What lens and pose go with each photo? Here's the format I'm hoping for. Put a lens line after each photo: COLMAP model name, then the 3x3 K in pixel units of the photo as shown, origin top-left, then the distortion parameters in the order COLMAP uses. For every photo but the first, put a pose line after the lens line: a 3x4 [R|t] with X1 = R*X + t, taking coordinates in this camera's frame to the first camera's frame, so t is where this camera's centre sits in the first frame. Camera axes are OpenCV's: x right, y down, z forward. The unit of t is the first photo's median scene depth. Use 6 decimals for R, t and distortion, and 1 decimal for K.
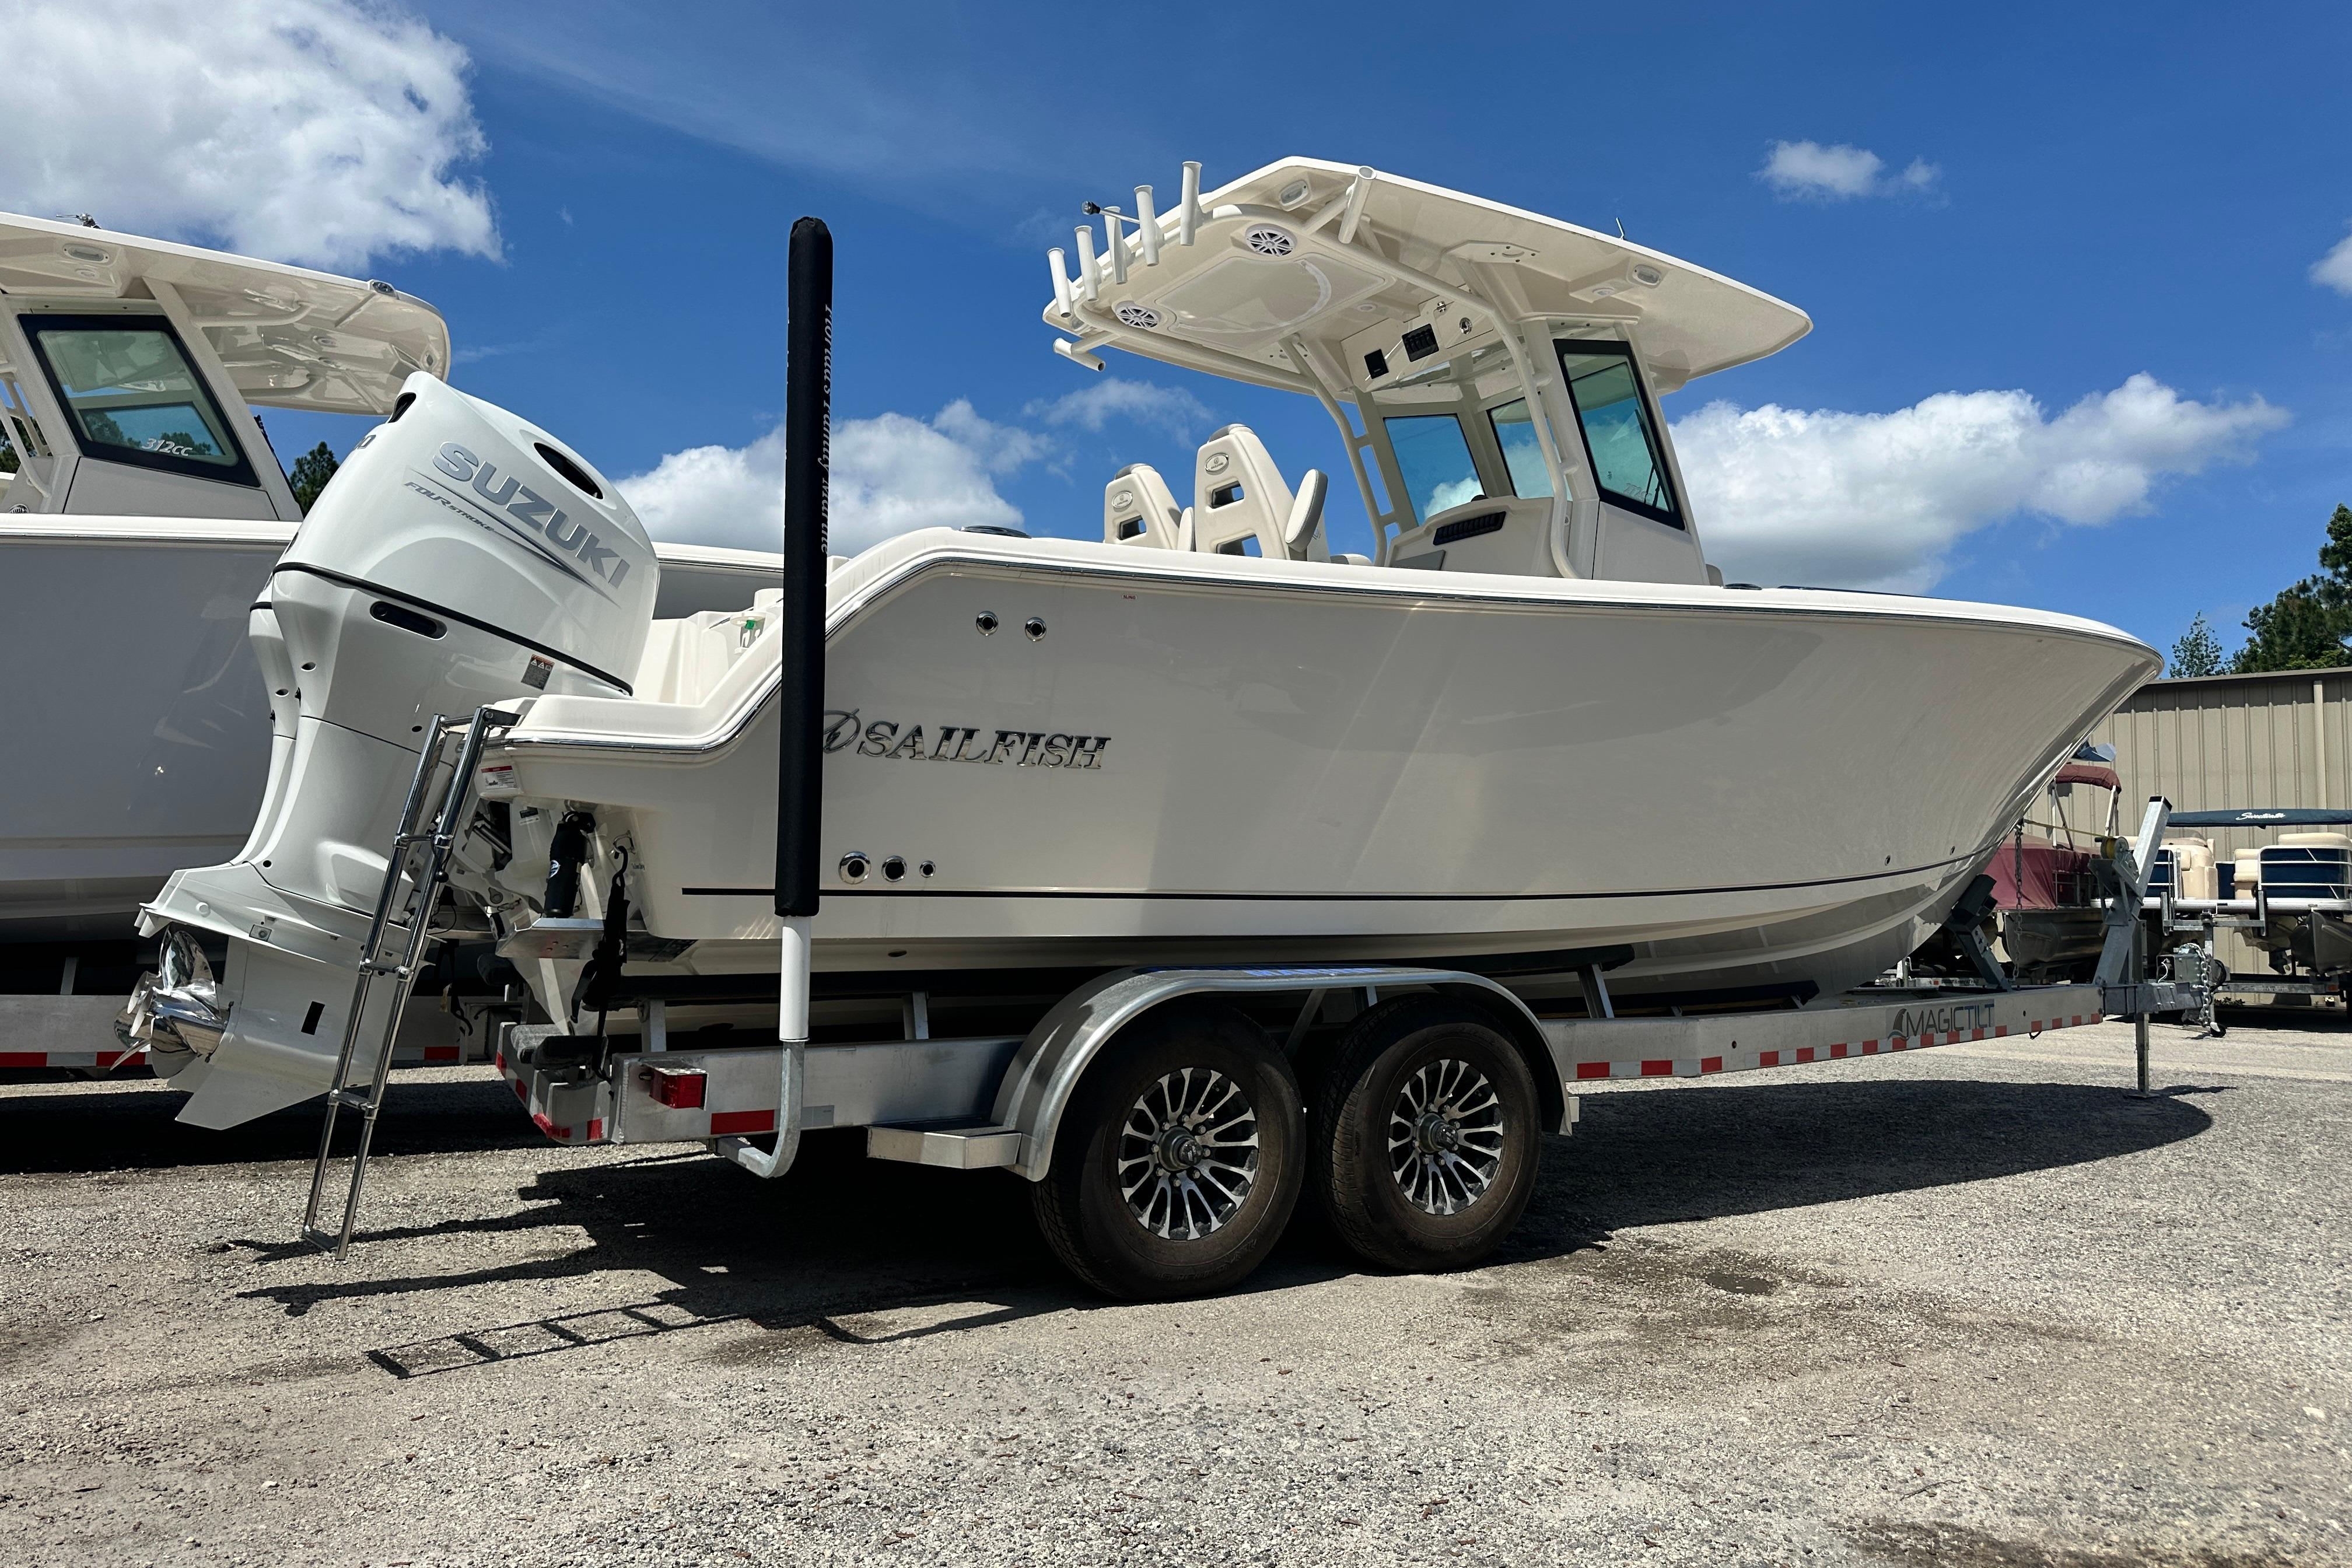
lens RADIAL K [[1690.3, 0, 1184.6], [0, 1690.3, 765.2], [0, 0, 1]] dist [0.071568, -0.092228]
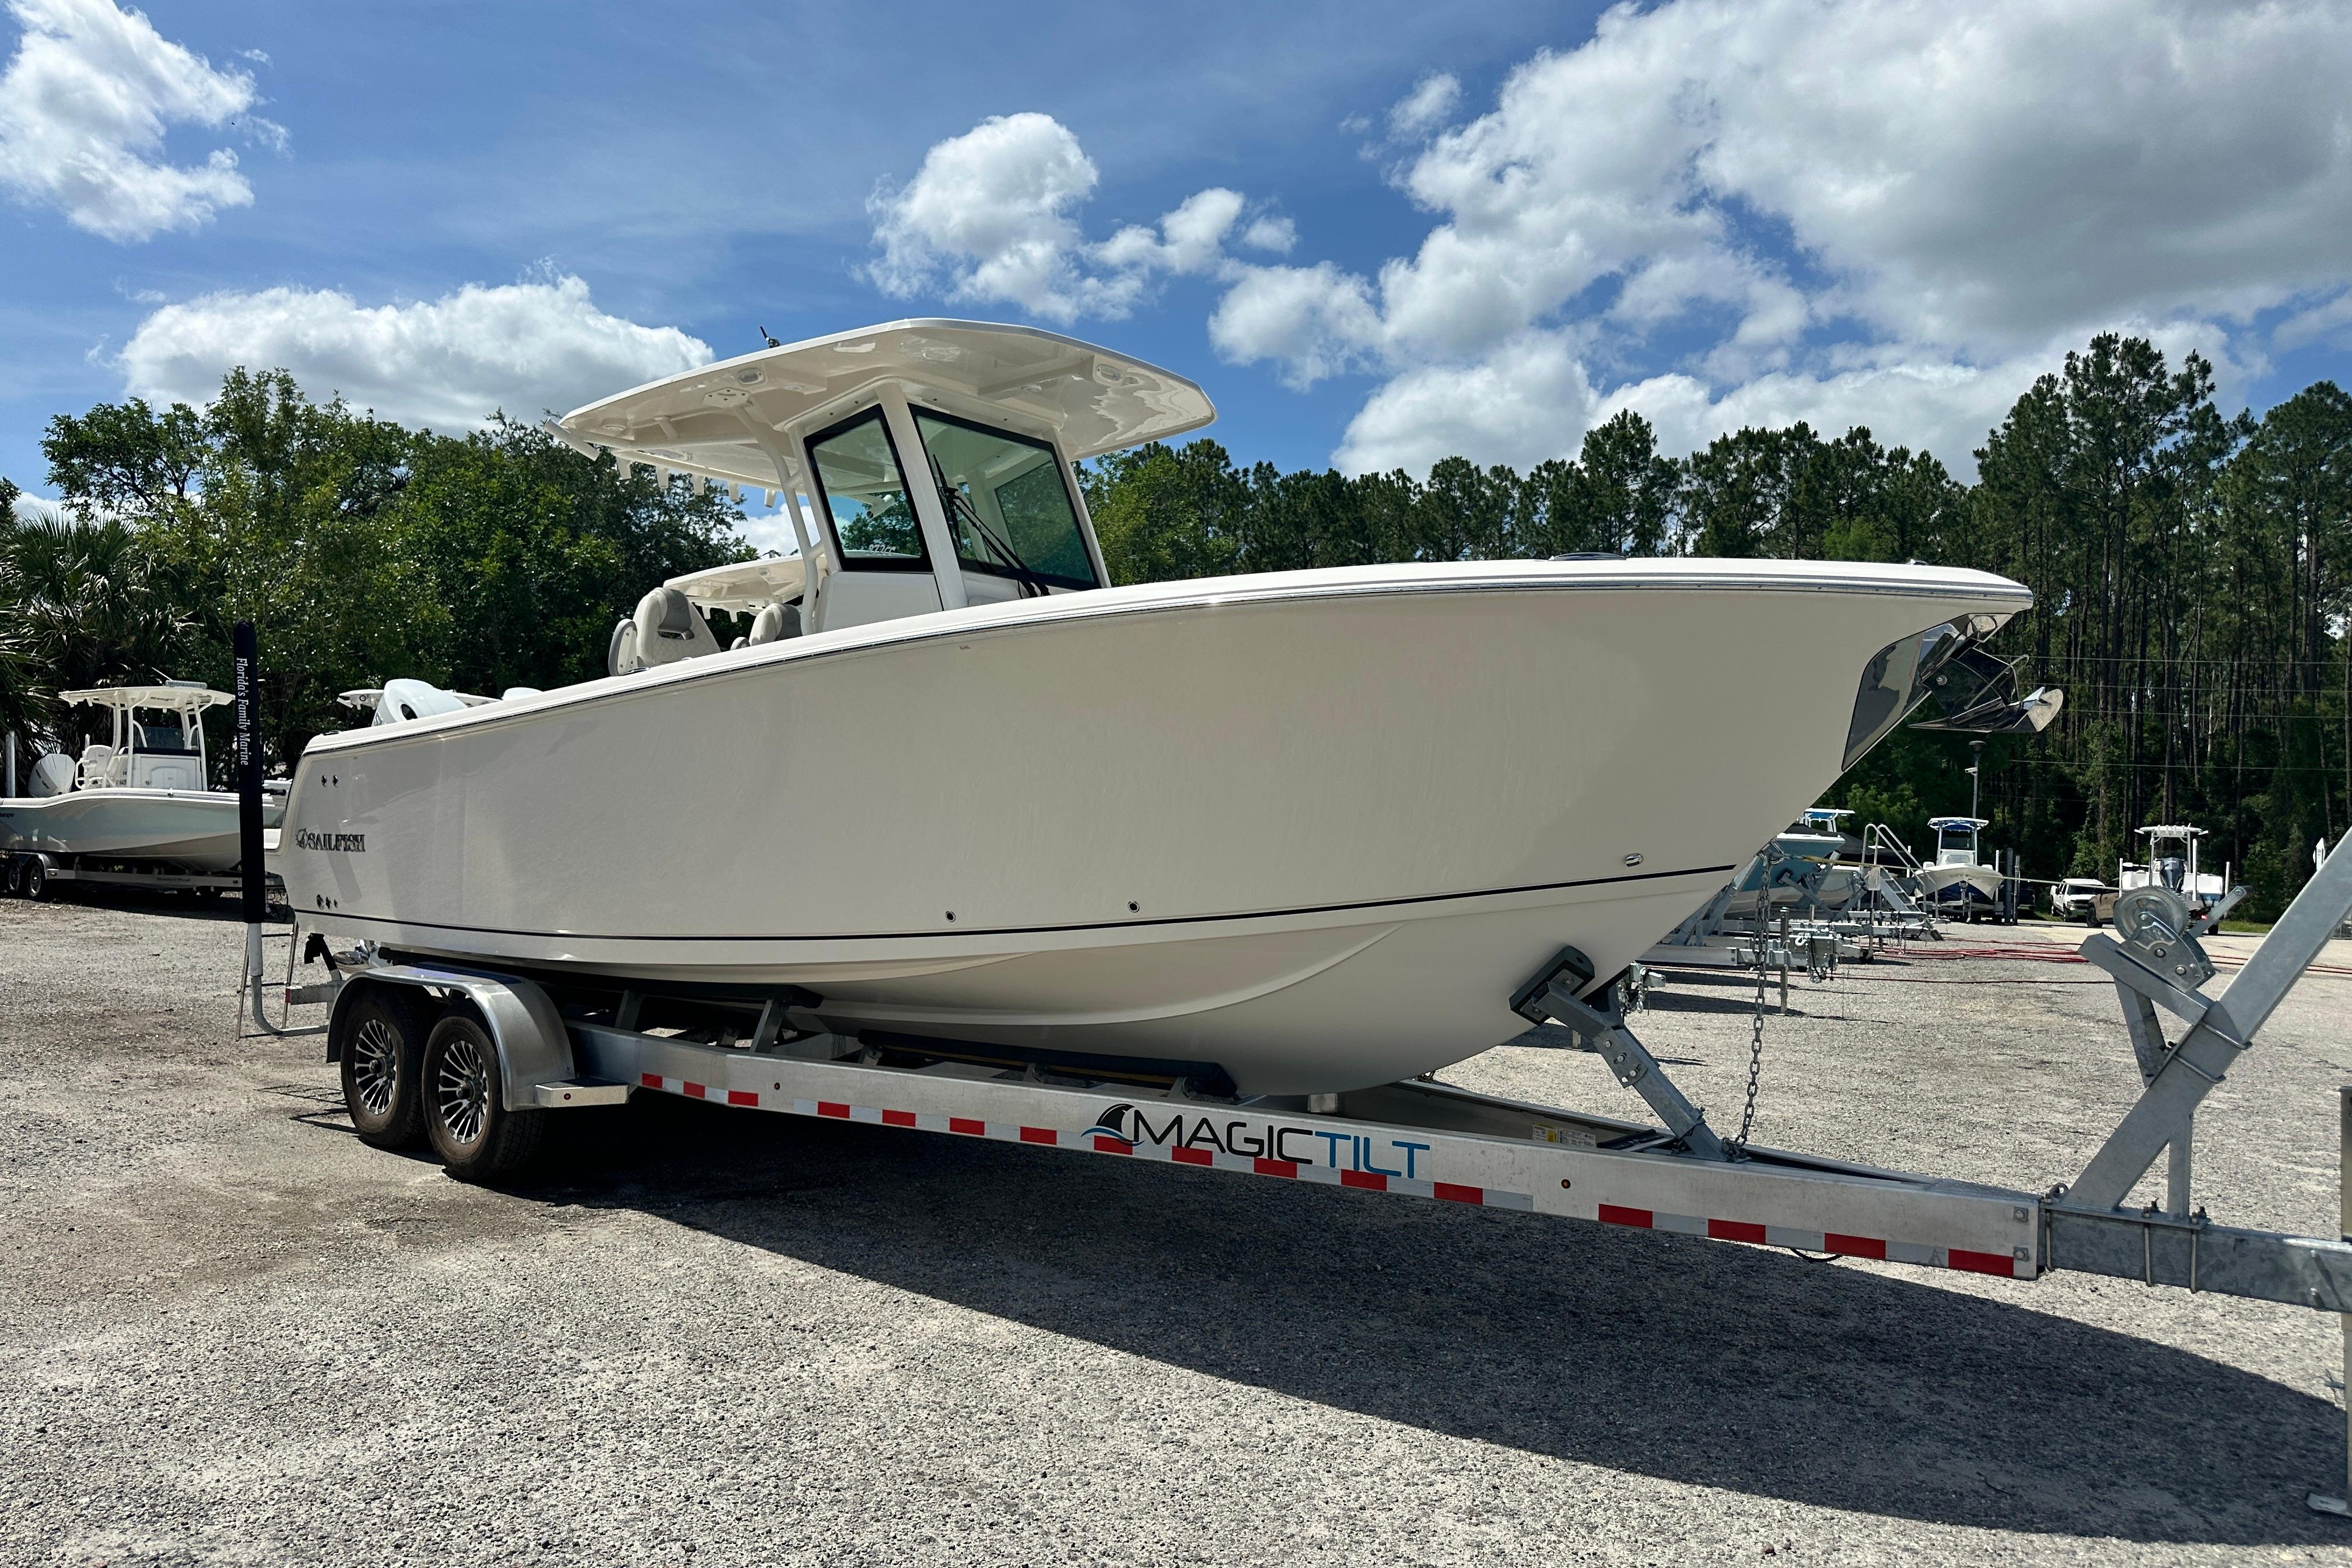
lens RADIAL K [[1656.9, 0, 1164.7], [0, 1656.9, 786.6], [0, 0, 1]] dist [0.061503, -0.088735]
pose [[0.261224, -0.036904, -0.964572, 1.764112], [0.062239, 0.997834, -0.021321, 0.019678], [0.963270, -0.054464, 0.262955, 1.232459]]
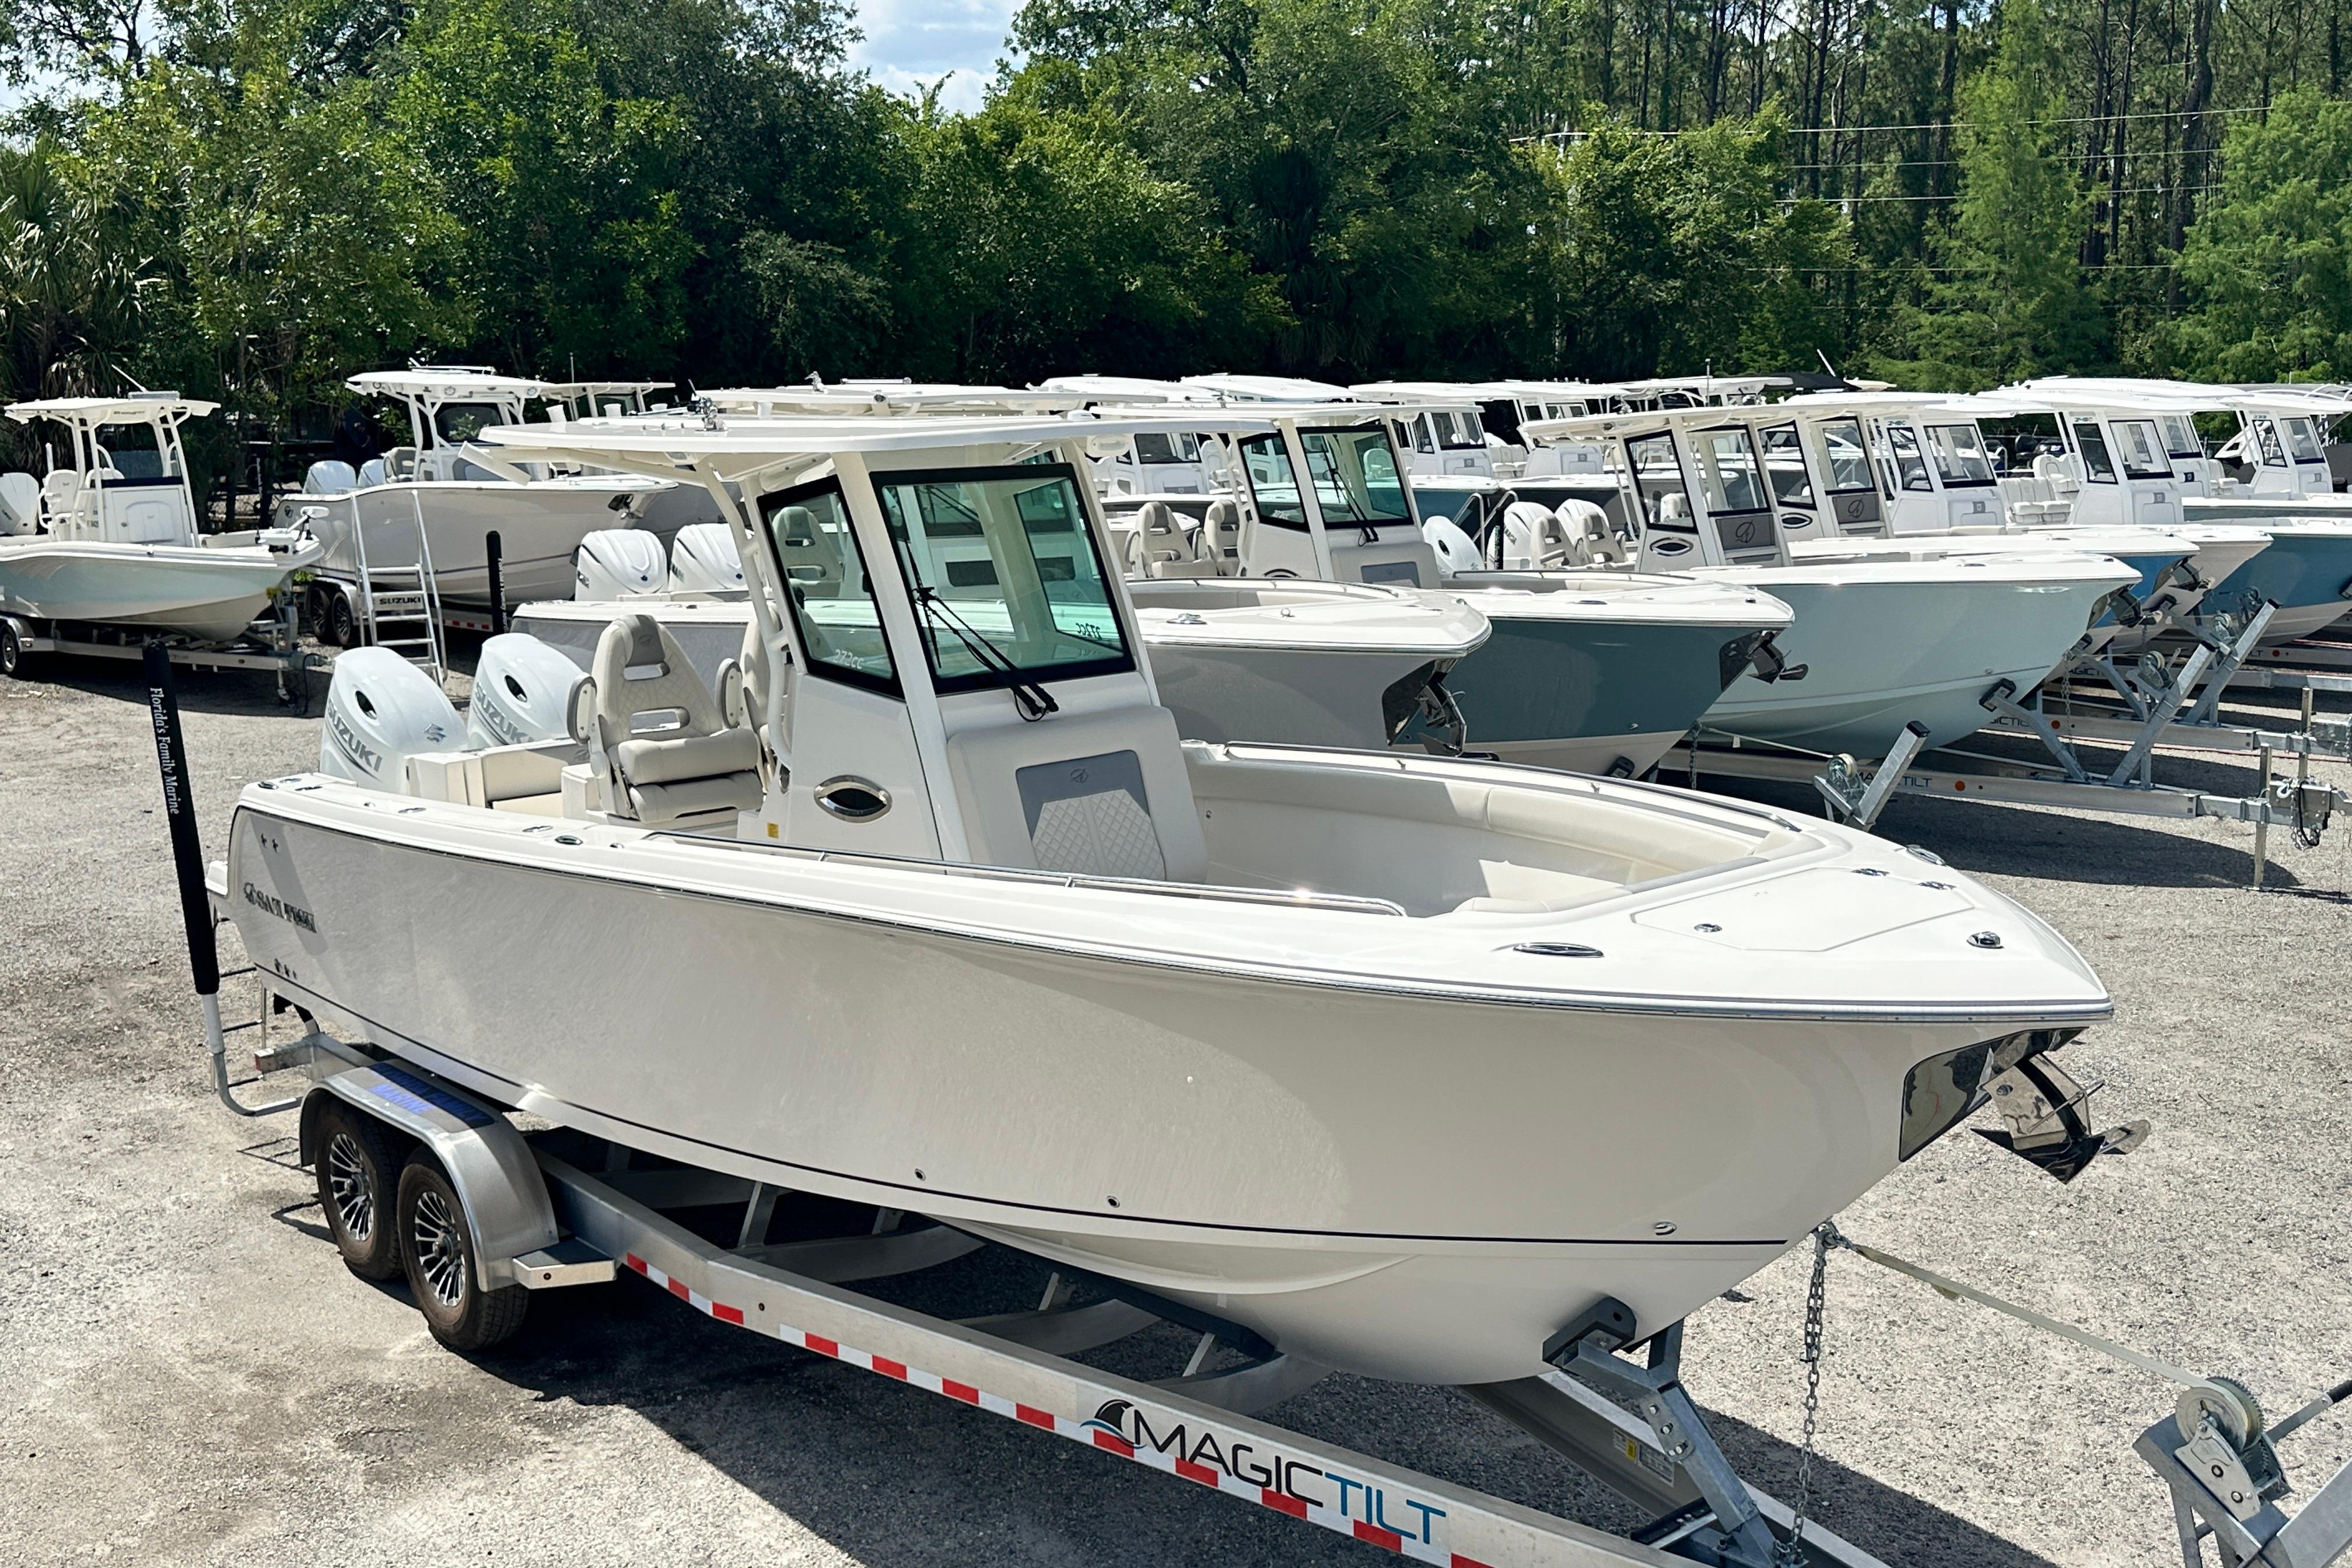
lens RADIAL K [[2323.4, 0, 1170.6], [0, 2323.4, 781.7], [0, 0, 1]] dist [0.171416, -0.376471]
pose [[0.115402, 0.154914, -0.981164, 1.959407], [0.103717, 0.980485, 0.167006, -0.381268], [0.987889, -0.121036, 0.097083, 1.433187]]
